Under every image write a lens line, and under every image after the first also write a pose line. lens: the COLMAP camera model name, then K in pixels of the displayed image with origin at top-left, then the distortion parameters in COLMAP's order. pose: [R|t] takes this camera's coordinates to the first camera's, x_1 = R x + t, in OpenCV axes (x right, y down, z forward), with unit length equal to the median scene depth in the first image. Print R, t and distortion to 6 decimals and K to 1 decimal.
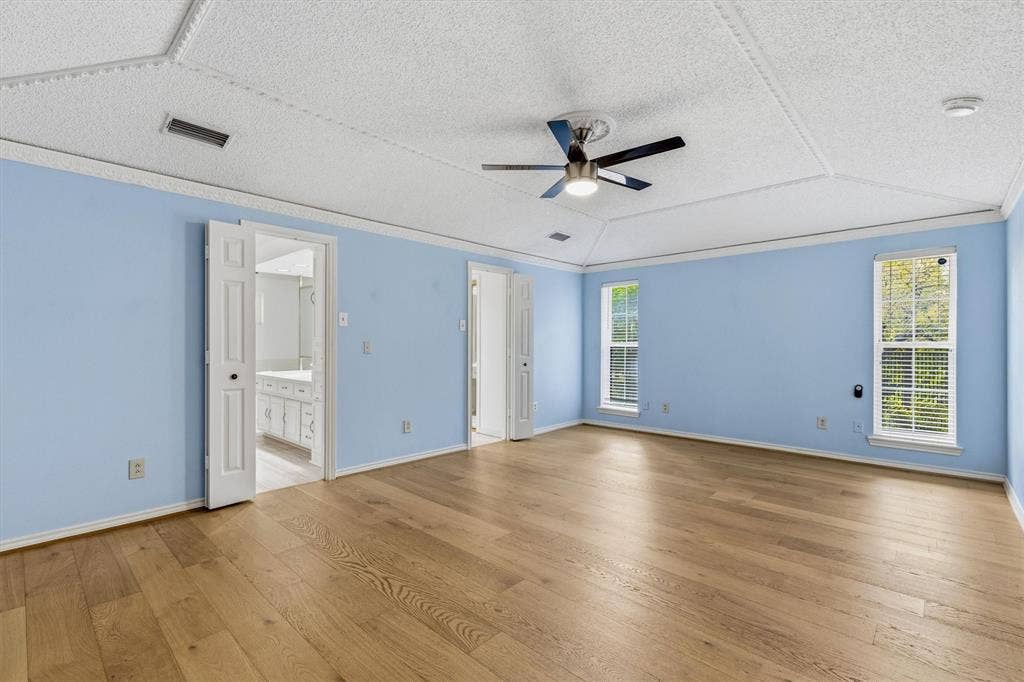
lens RADIAL K [[465.3, 0, 513.9], [0, 465.3, 339.7], [0, 0, 1]] dist [0.008568, 0.000292]
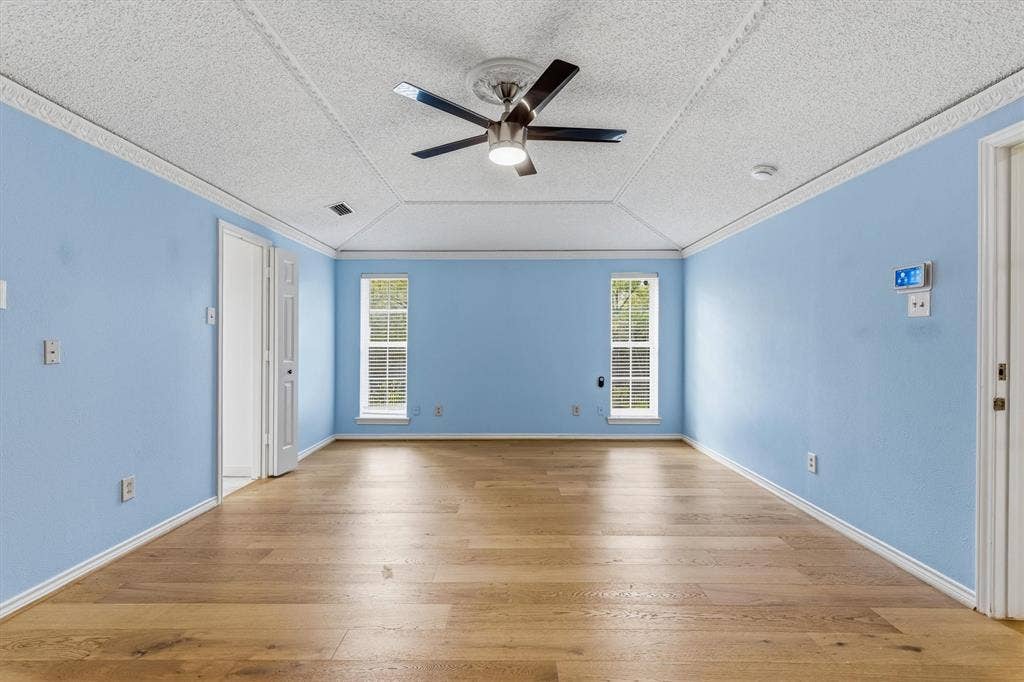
lens RADIAL K [[465.3, 0, 513.9], [0, 465.3, 339.7], [0, 0, 1]] dist [0.008568, 0.000292]
pose [[0.731369, 0.004646, 0.681966, -0.246486], [-0.004871, 0.999987, -0.001588, 0.001332], [-0.681964, -0.002161, 0.731382, 0.230905]]
